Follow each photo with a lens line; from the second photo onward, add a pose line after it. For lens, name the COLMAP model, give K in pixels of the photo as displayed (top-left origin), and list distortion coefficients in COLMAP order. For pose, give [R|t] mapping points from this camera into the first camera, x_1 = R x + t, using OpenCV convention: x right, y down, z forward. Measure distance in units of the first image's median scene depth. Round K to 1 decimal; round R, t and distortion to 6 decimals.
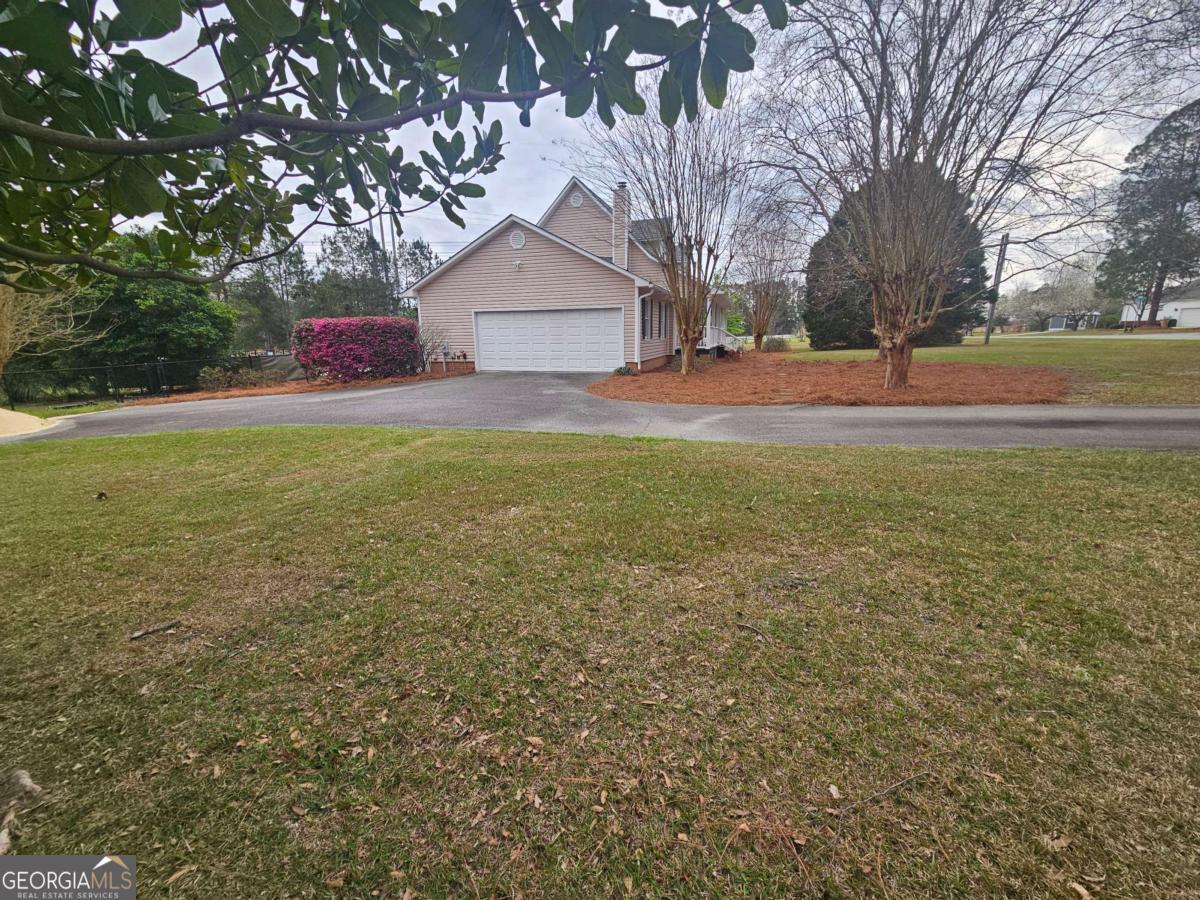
lens RADIAL K [[485.4, 0, 600.3], [0, 485.4, 459.8], [0, 0, 1]] dist [-0.000323, -0.000083]
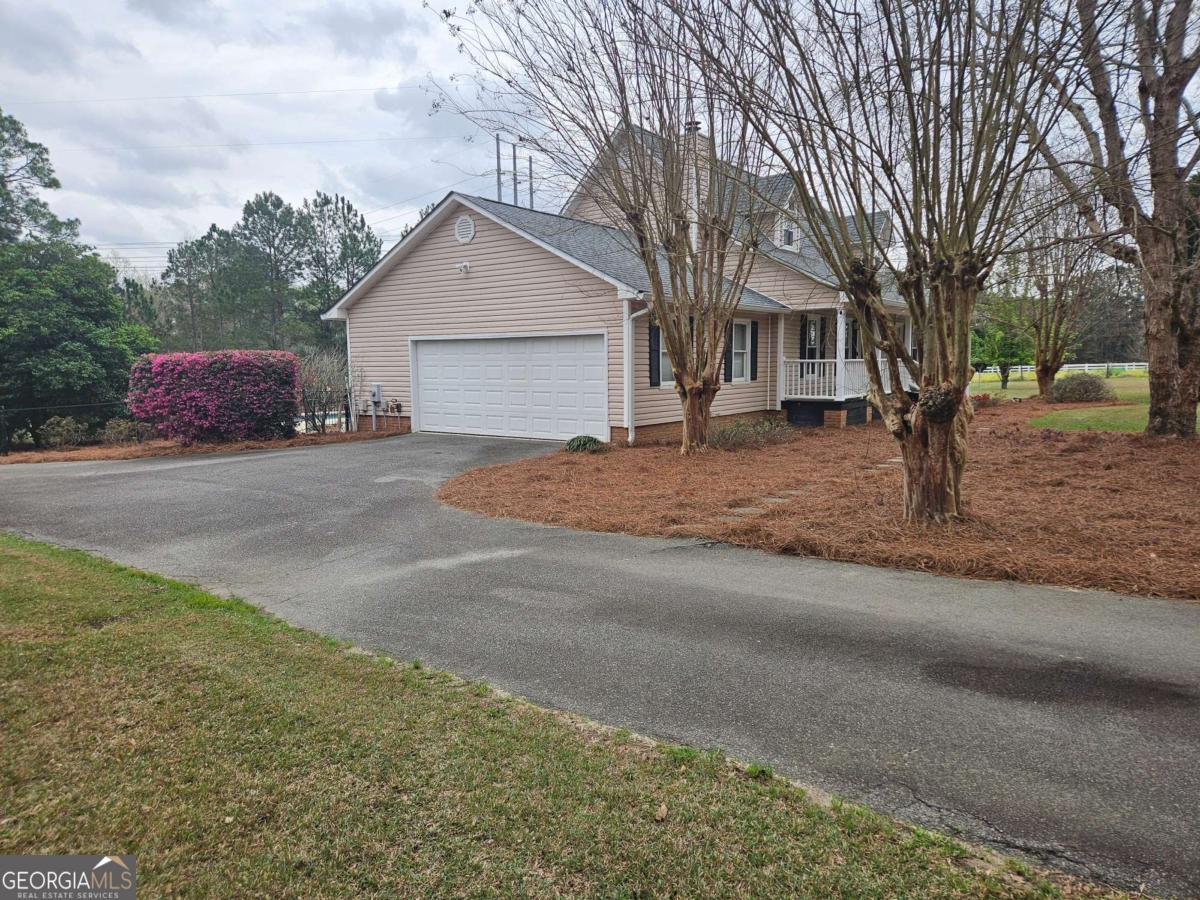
lens RADIAL K [[797.3, 0, 591.2], [0, 797.3, 451.6], [0, 0, 1]] dist [0.078212, -0.065191]
pose [[0.940634, 0.039854, -0.337075, 0.356577], [-0.084690, 0.989231, -0.119370, -0.060596], [0.328688, 0.140830, 0.933880, 0.126973]]
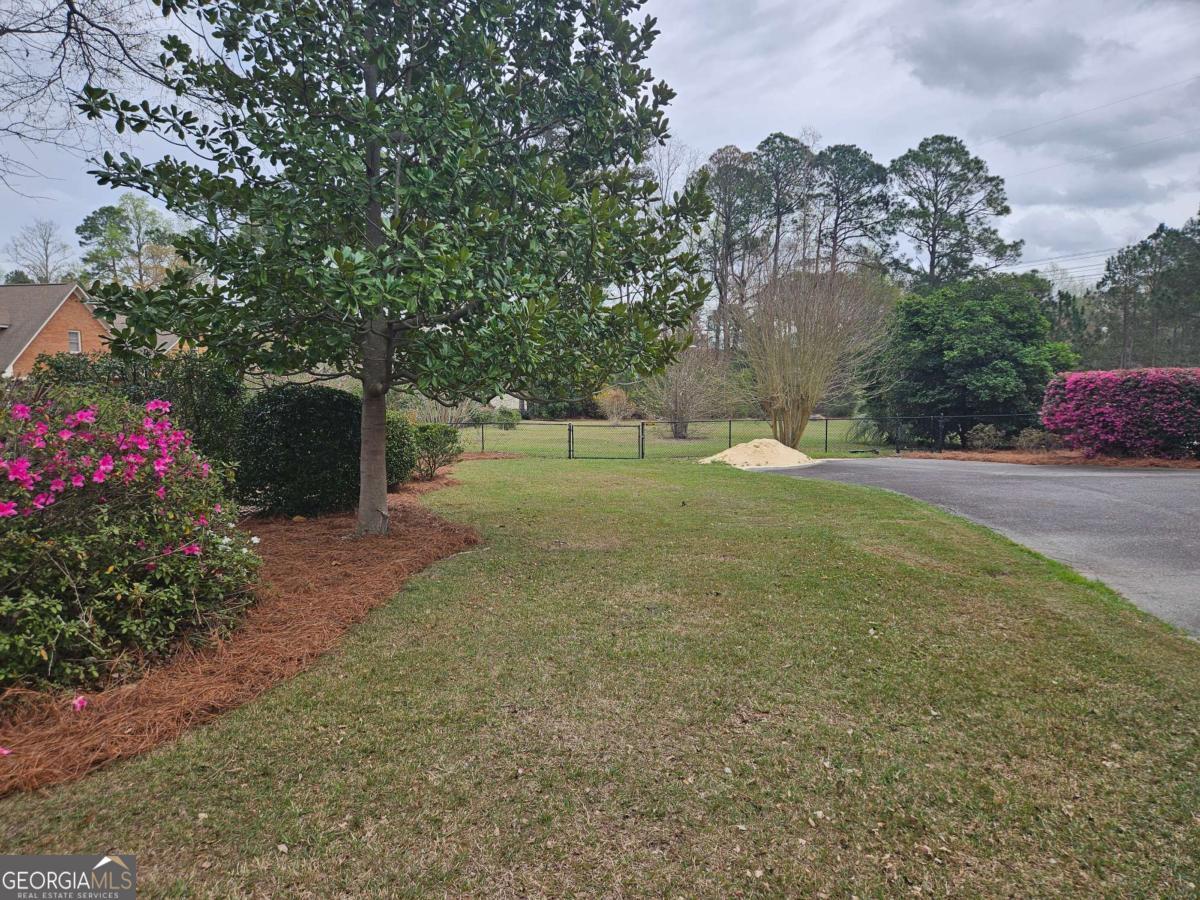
lens RADIAL K [[797.3, 0, 591.2], [0, 797.3, 451.6], [0, 0, 1]] dist [0.078212, -0.065191]
pose [[0.192697, 0.099993, -0.976150, 0.477198], [-0.237809, 0.969897, 0.052408, -0.051449], [0.952006, 0.222039, 0.210675, 0.034553]]
